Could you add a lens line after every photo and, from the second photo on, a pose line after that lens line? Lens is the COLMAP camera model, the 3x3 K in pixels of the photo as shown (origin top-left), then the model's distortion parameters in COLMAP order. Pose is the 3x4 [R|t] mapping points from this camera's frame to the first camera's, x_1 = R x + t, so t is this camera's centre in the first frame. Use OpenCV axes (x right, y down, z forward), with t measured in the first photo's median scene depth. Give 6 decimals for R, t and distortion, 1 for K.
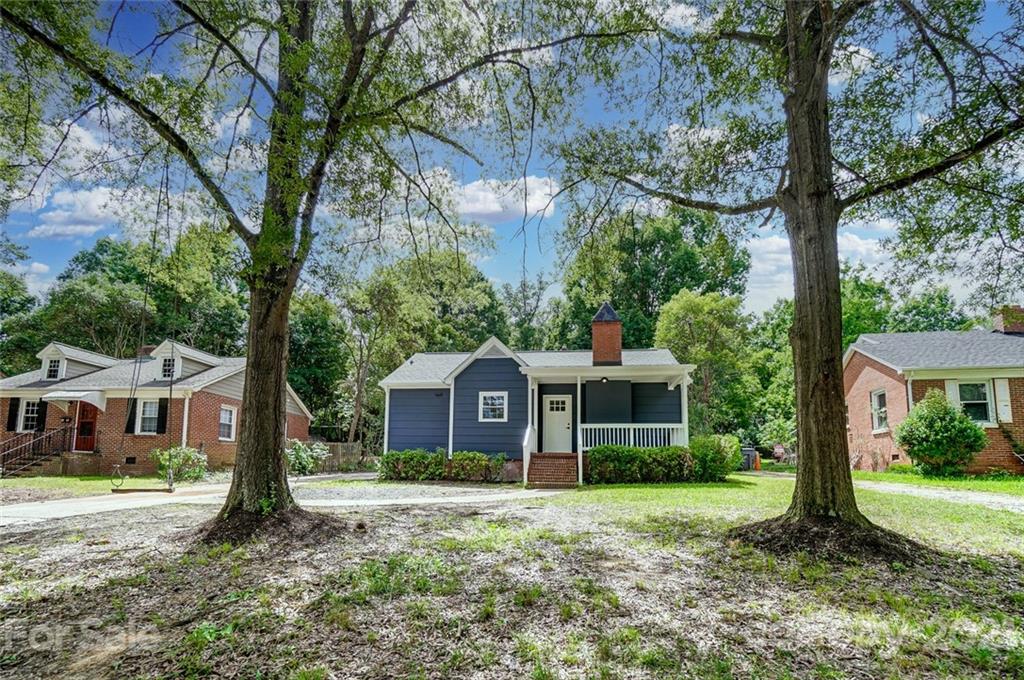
lens RADIAL K [[458.3, 0, 515.8], [0, 458.3, 360.1], [0, 0, 1]] dist [-0.056620, 0.000206]
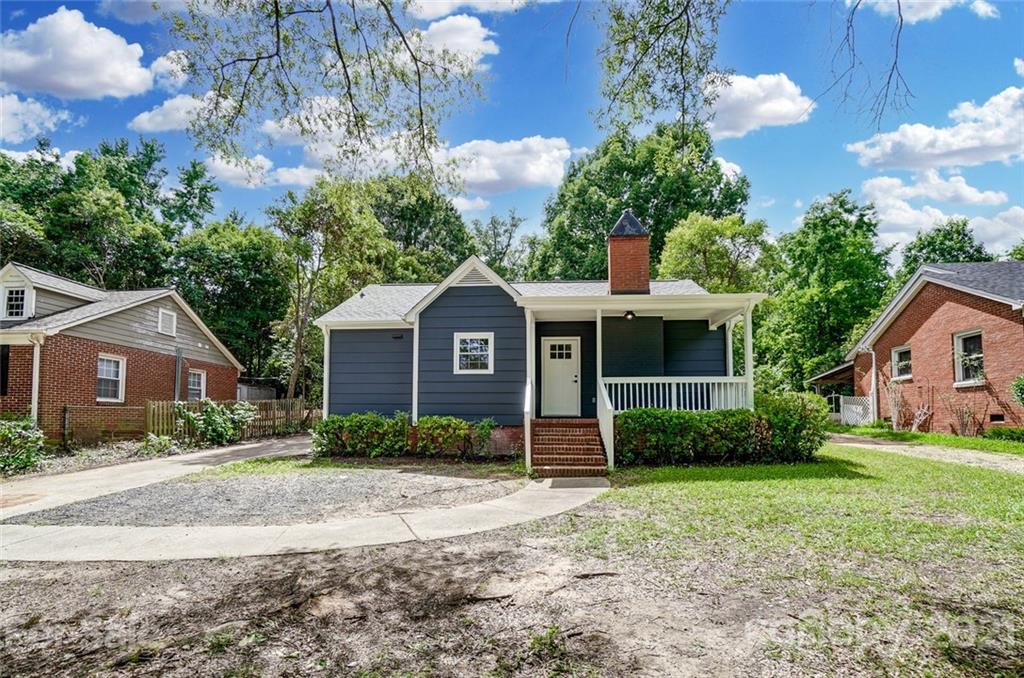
lens RADIAL K [[452.9, 0, 507.2], [0, 452.9, 337.6], [0, 0, 1]] dist [-0.058429, 0.017982]
pose [[0.998361, -0.003358, 0.057129, -0.036643], [-0.000638, 0.997562, 0.069778, 0.026281], [-0.057224, -0.069700, 0.995925, 0.280382]]
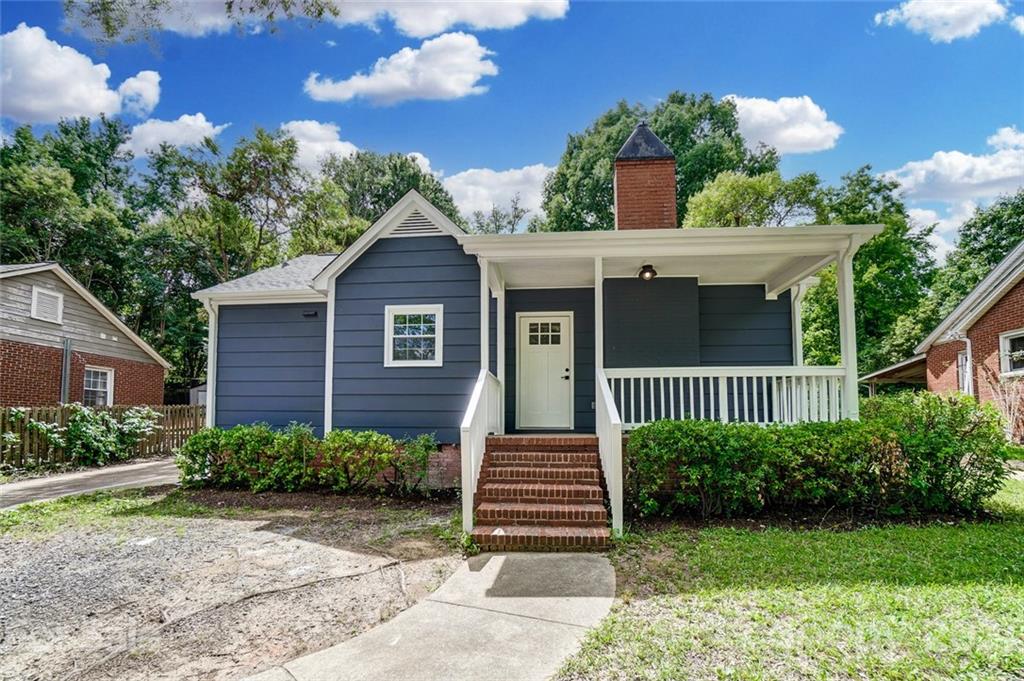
lens RADIAL K [[452.9, 0, 507.2], [0, 452.9, 339.1], [0, 0, 1]] dist [-0.058429, 0.017982]
pose [[0.999421, -0.009392, 0.032695, 0.033634], [0.007163, 0.997683, 0.067651, 0.071693], [-0.033255, -0.067378, 0.997173, 0.507015]]
